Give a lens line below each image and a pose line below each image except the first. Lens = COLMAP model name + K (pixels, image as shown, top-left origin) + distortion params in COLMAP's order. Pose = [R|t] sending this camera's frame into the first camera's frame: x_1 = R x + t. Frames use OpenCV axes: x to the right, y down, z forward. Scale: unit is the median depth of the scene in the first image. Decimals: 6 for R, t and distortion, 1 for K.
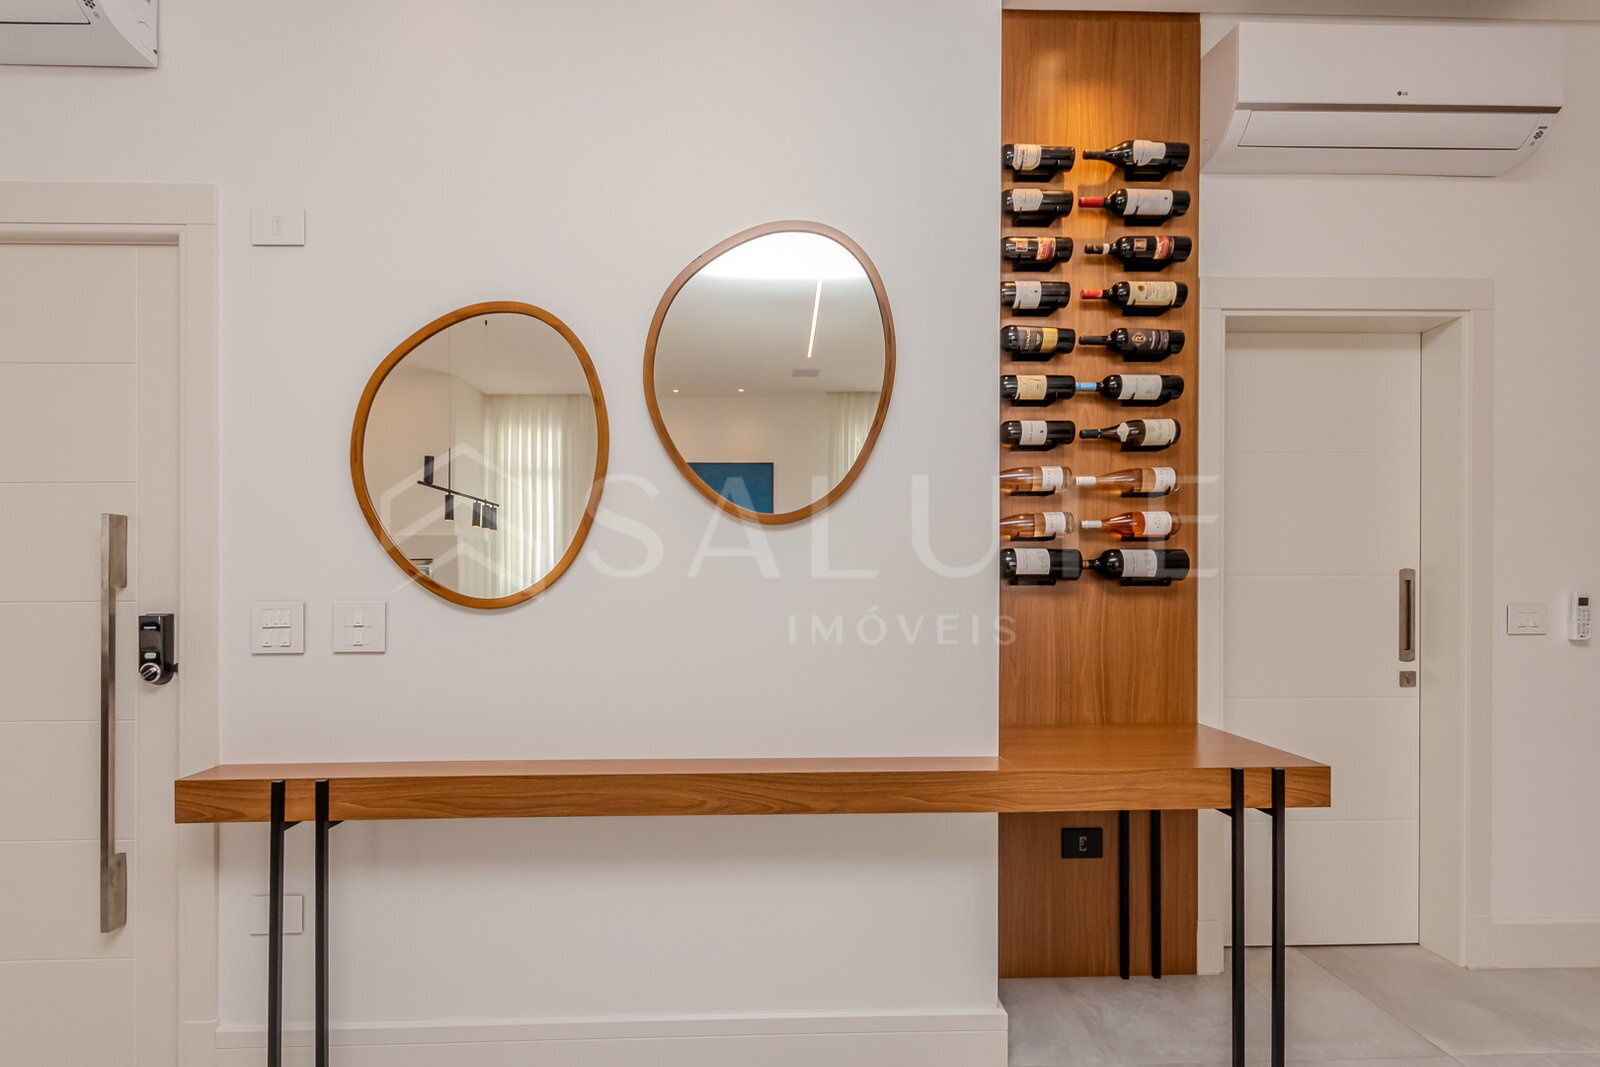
lens RADIAL K [[731.2, 0, 800.0], [0, 731.2, 533.5], [0, 0, 1]] dist [0.003337, 0.000139]
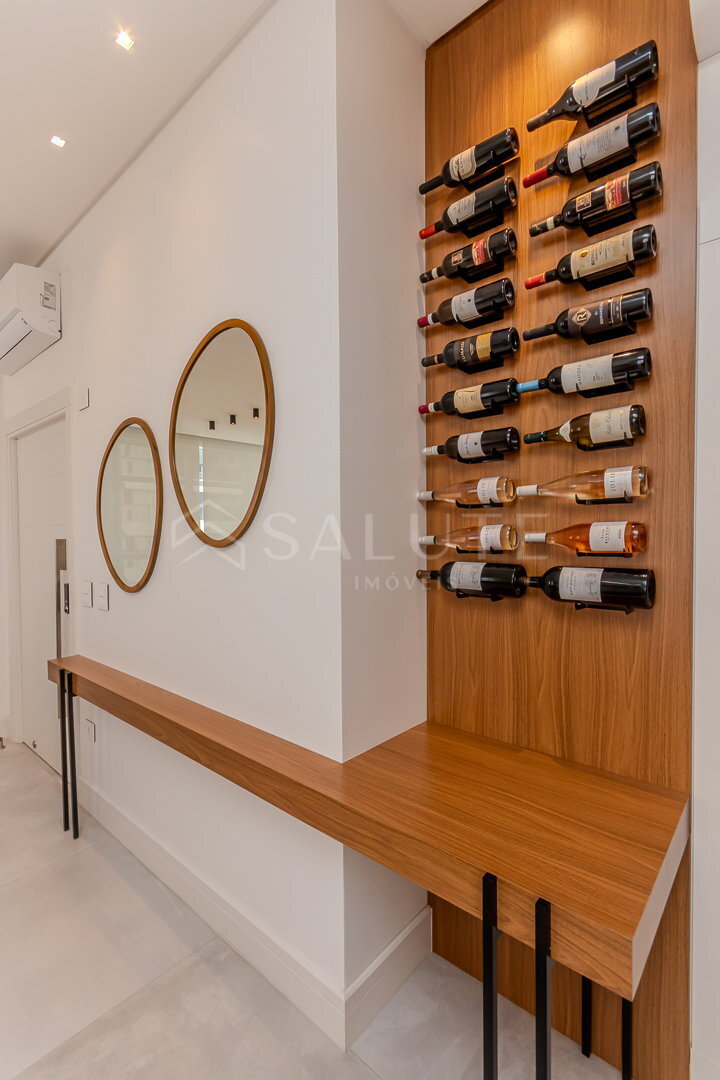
lens RADIAL K [[493.6, 0, 363.5], [0, 493.6, 525.8], [0, 0, 1]] dist [0.003337, 0.000139]
pose [[0.747374, -0.021575, -0.664053, 0.645381], [0.040473, 0.999095, 0.013091, -0.043934], [0.663169, -0.036660, 0.747571, 0.399298]]
